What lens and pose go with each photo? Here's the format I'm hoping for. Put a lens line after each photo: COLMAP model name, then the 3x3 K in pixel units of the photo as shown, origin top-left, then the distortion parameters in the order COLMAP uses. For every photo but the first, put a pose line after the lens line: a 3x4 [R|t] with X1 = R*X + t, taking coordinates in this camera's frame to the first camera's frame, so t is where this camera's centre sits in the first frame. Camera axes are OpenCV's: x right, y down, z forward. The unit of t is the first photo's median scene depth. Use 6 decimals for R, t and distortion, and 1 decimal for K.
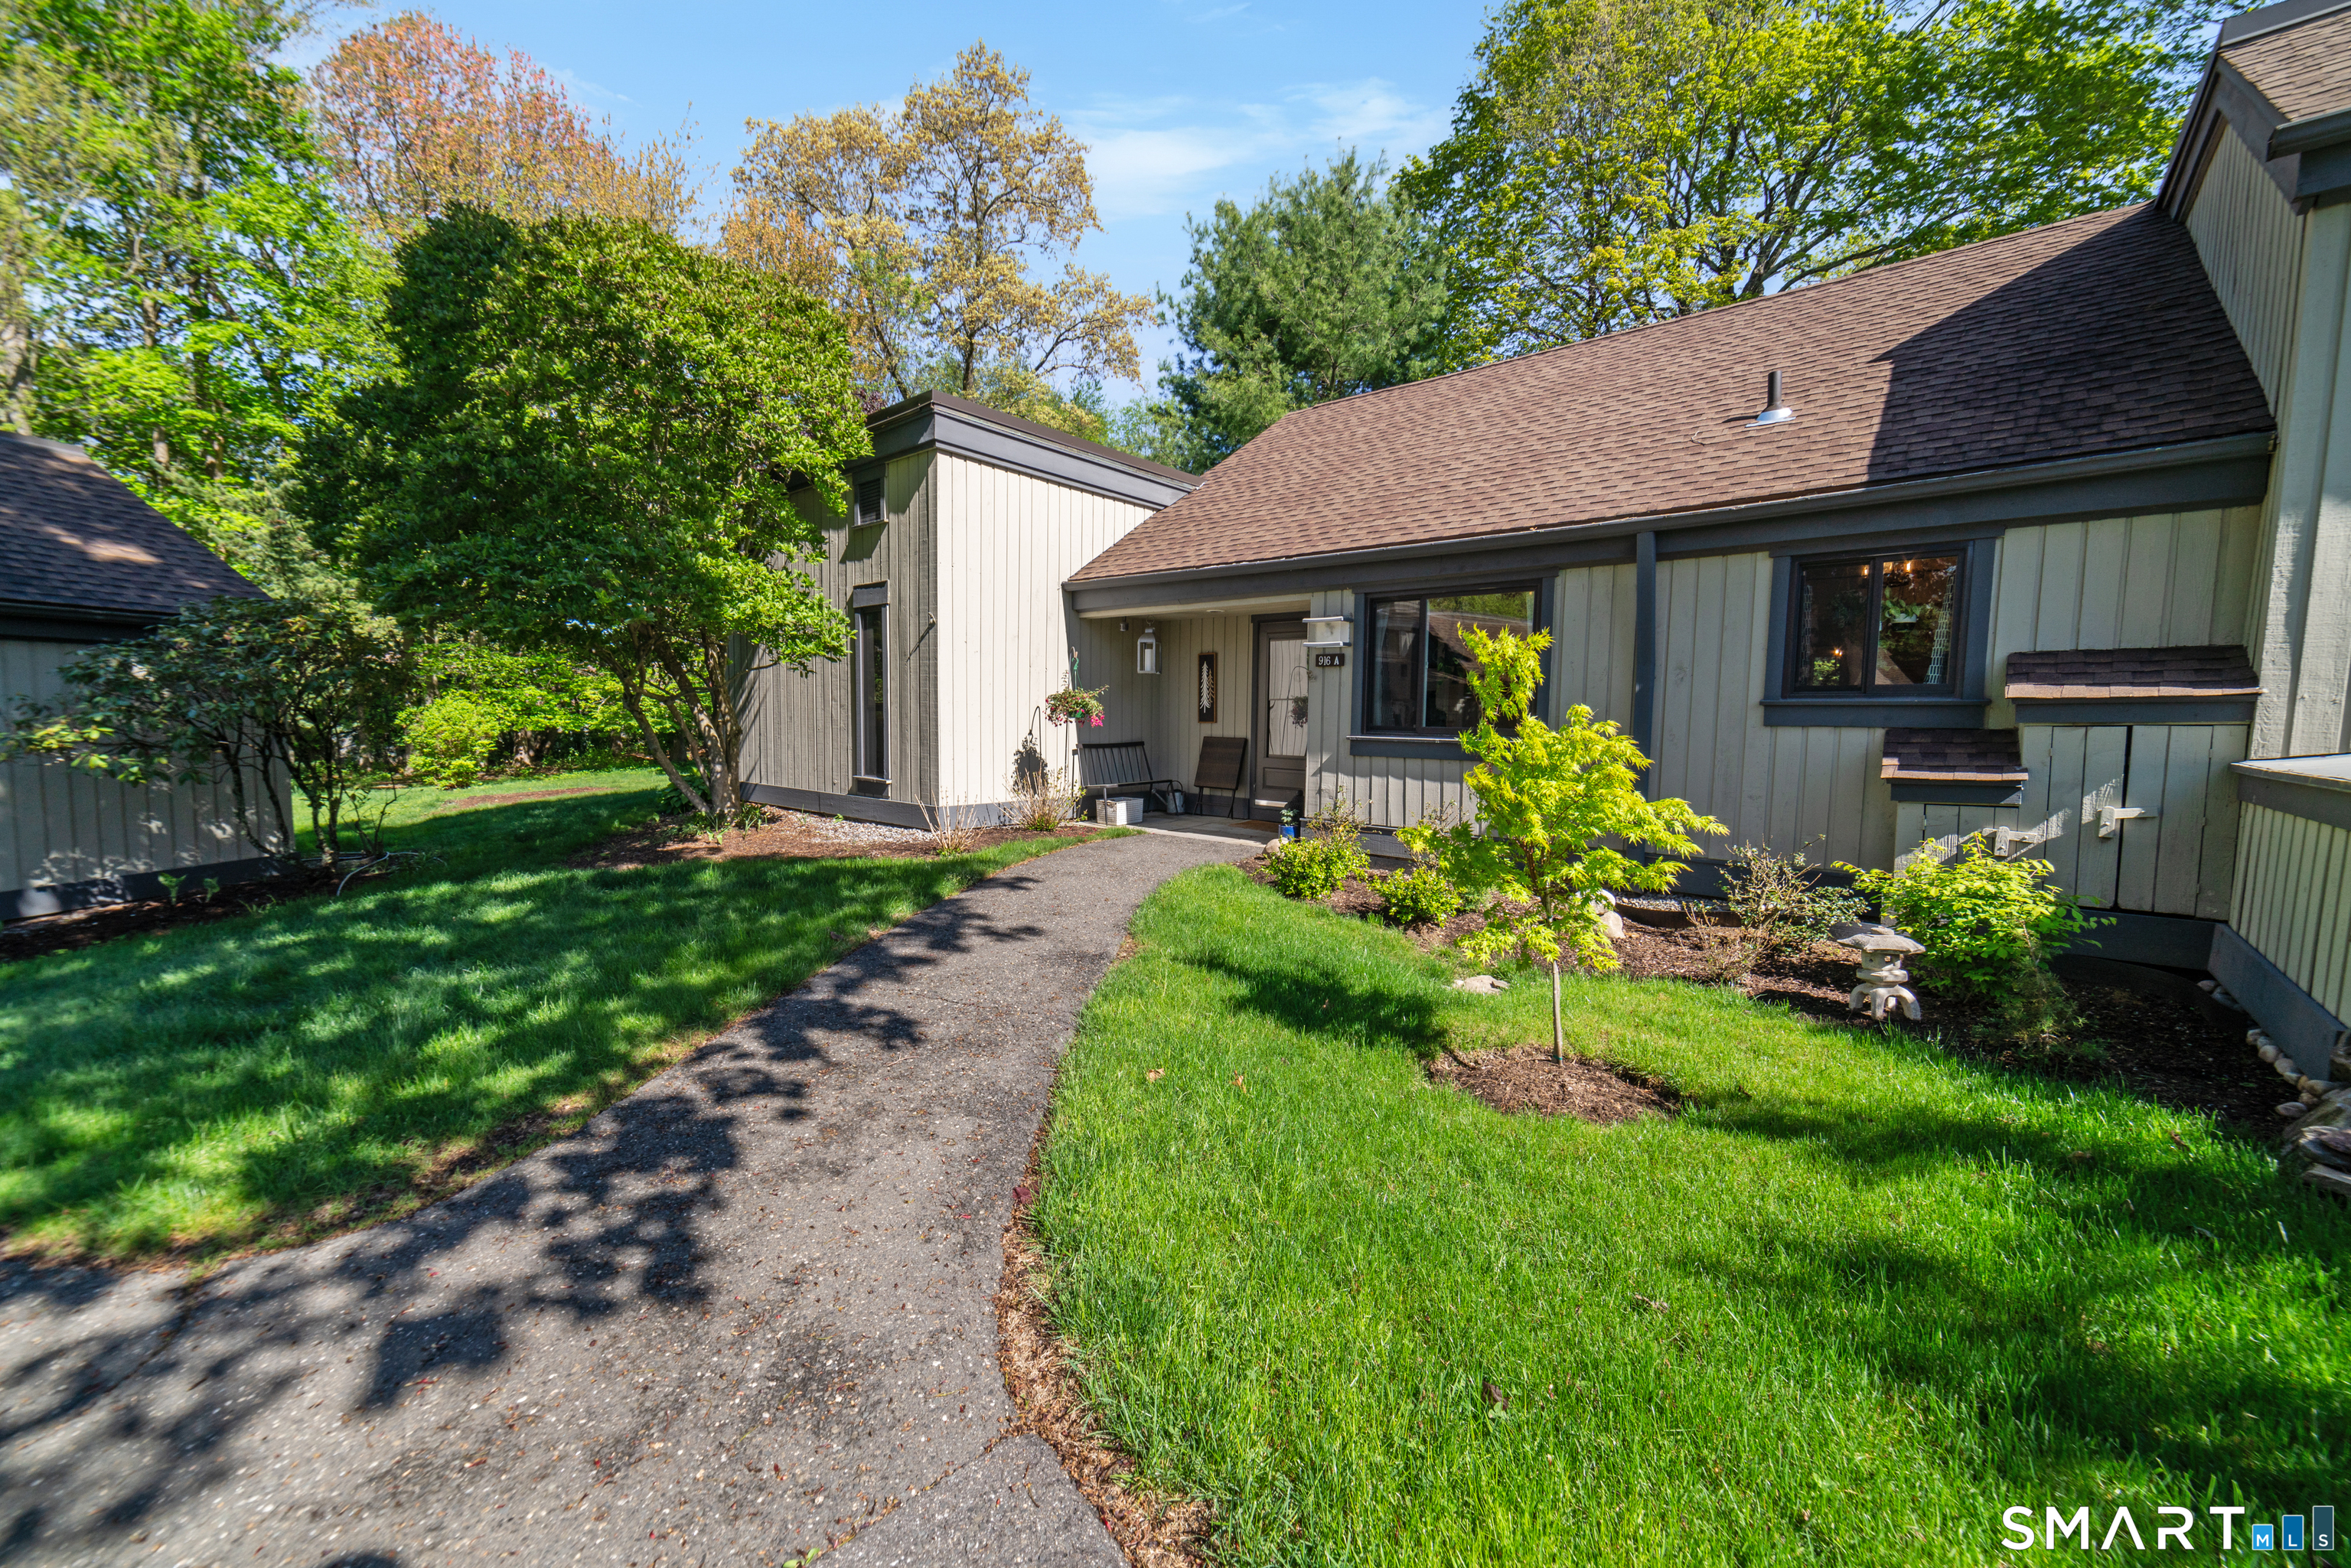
lens RADIAL K [[908.5, 0, 1173.1], [0, 908.5, 788.9], [0, 0, 1]] dist [-0.001274, 0.001174]
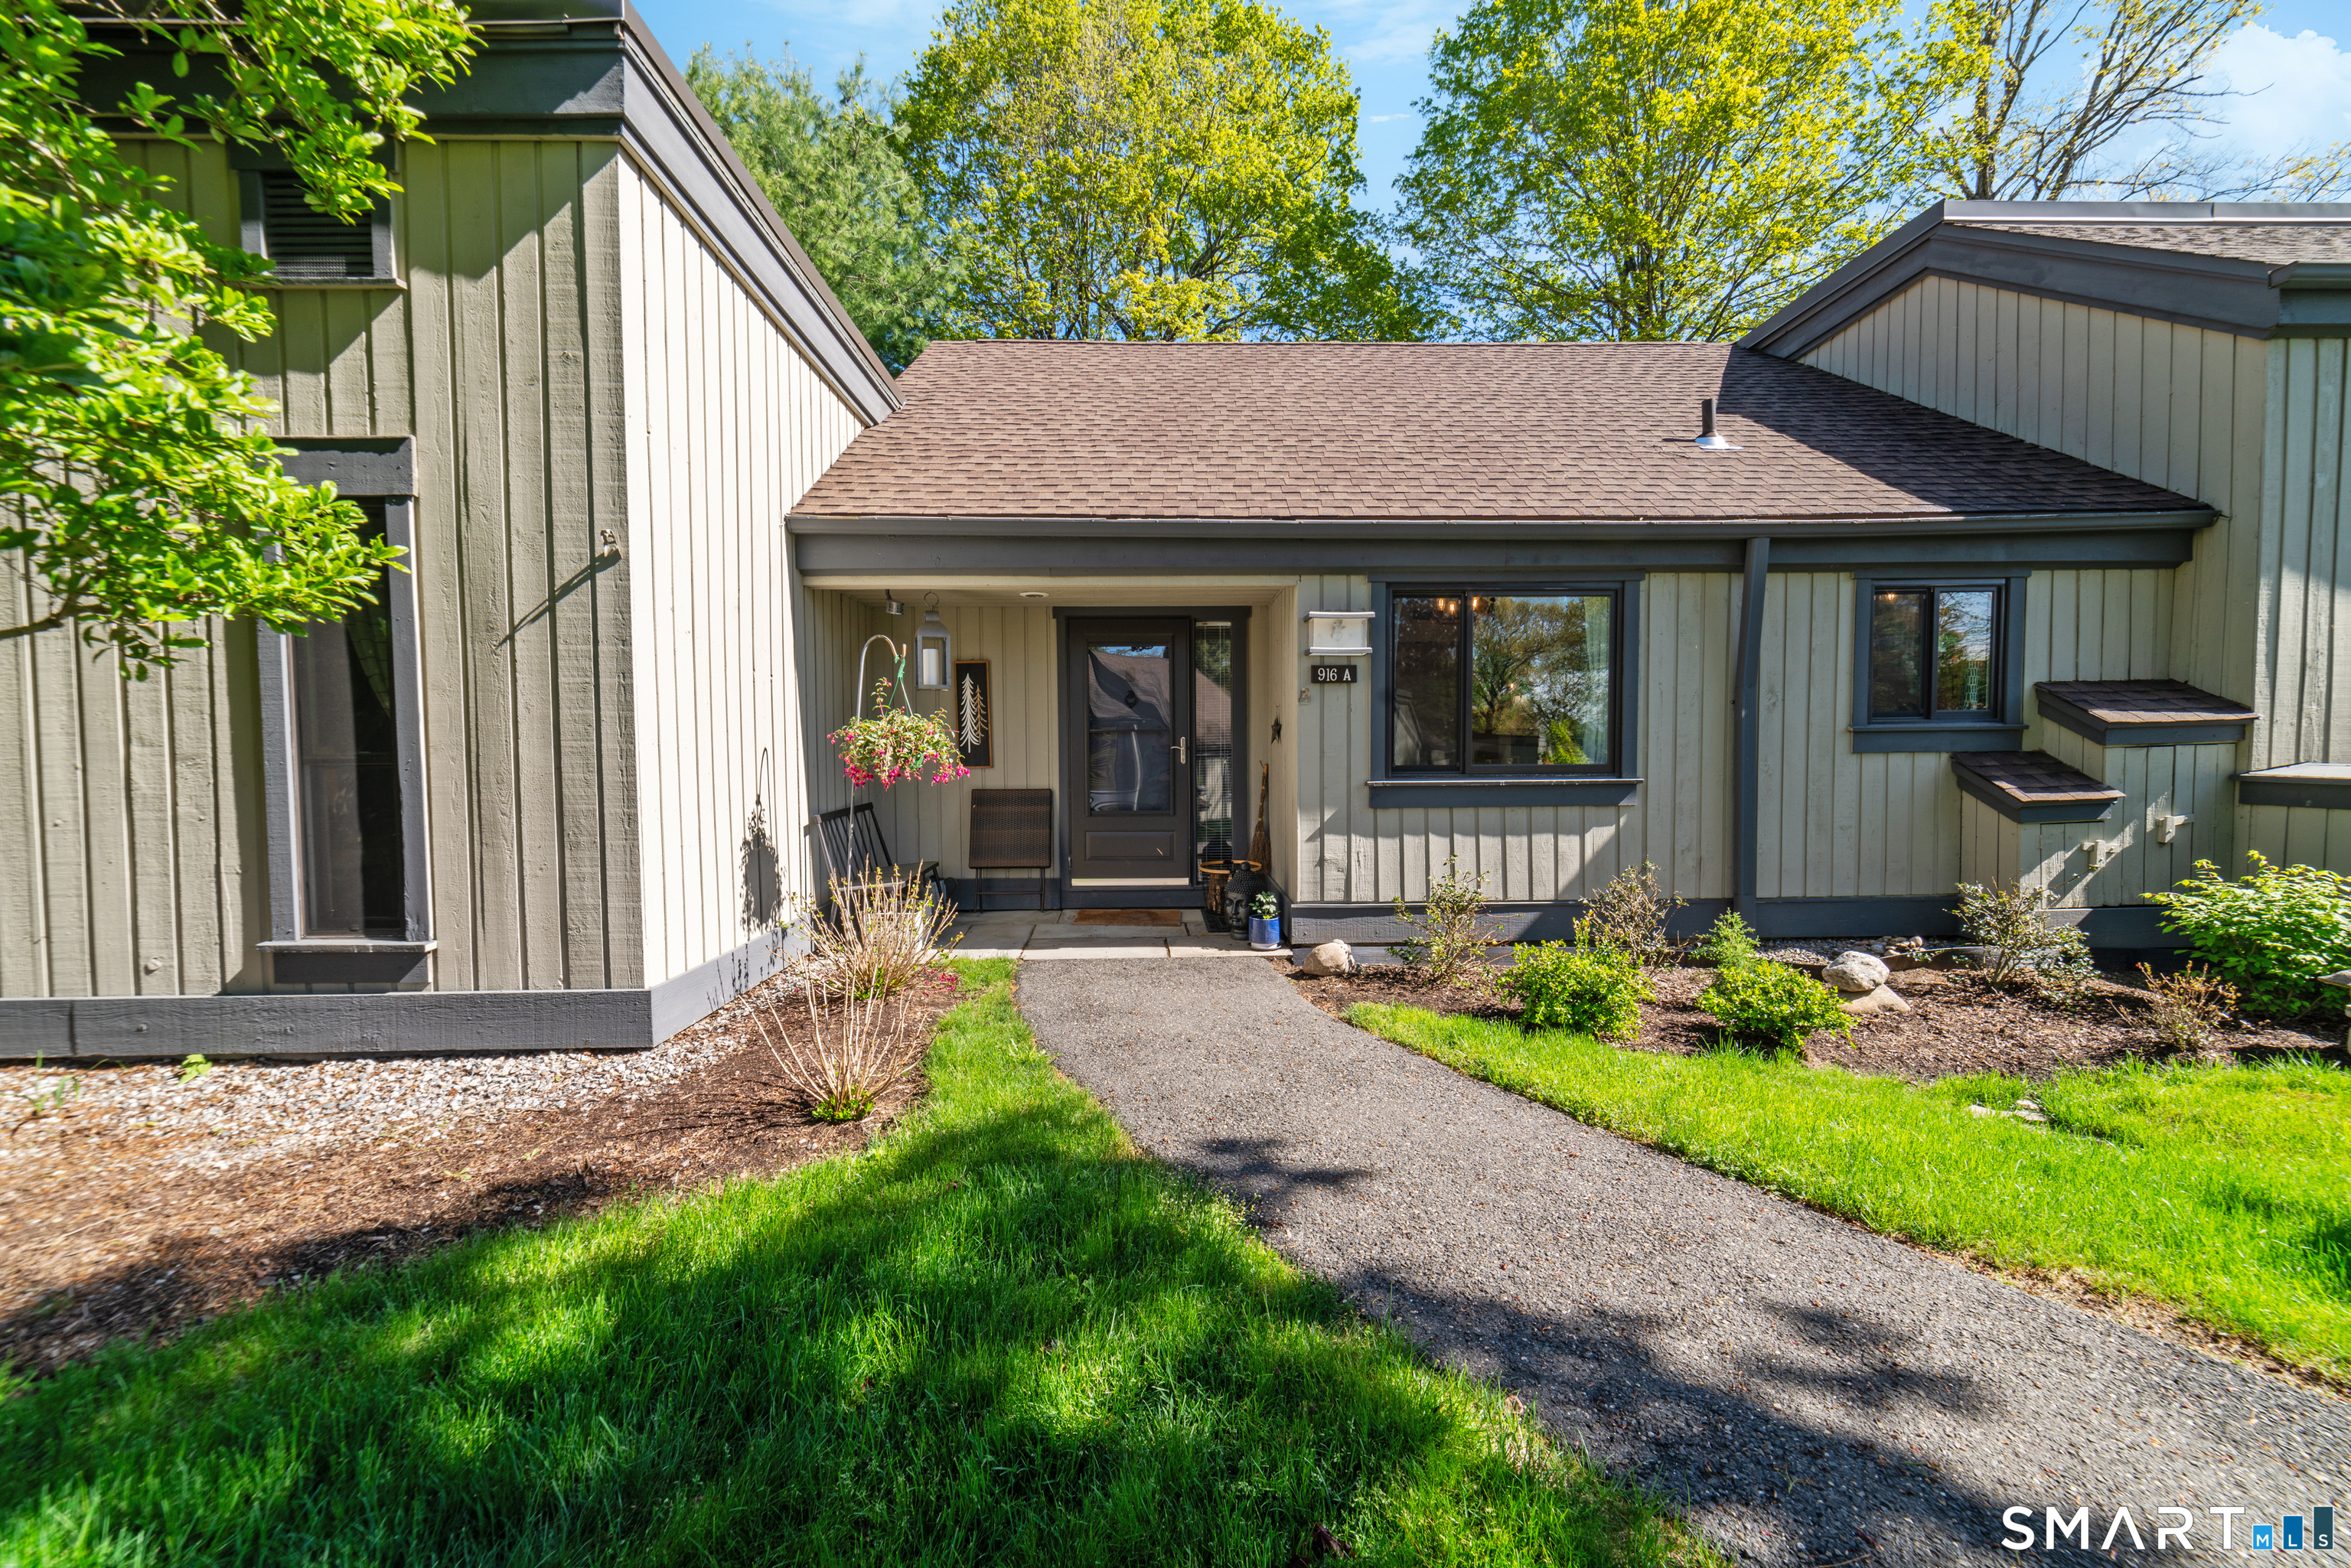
lens RADIAL K [[908.5, 0, 1173.9], [0, 908.5, 785.9], [0, 0, 1]] dist [-0.001274, 0.001174]
pose [[0.741262, -0.048247, 0.669480, -0.394972], [0.073459, 0.997253, -0.009467, -0.058868], [-0.667184, 0.056197, 0.742770, 0.575052]]
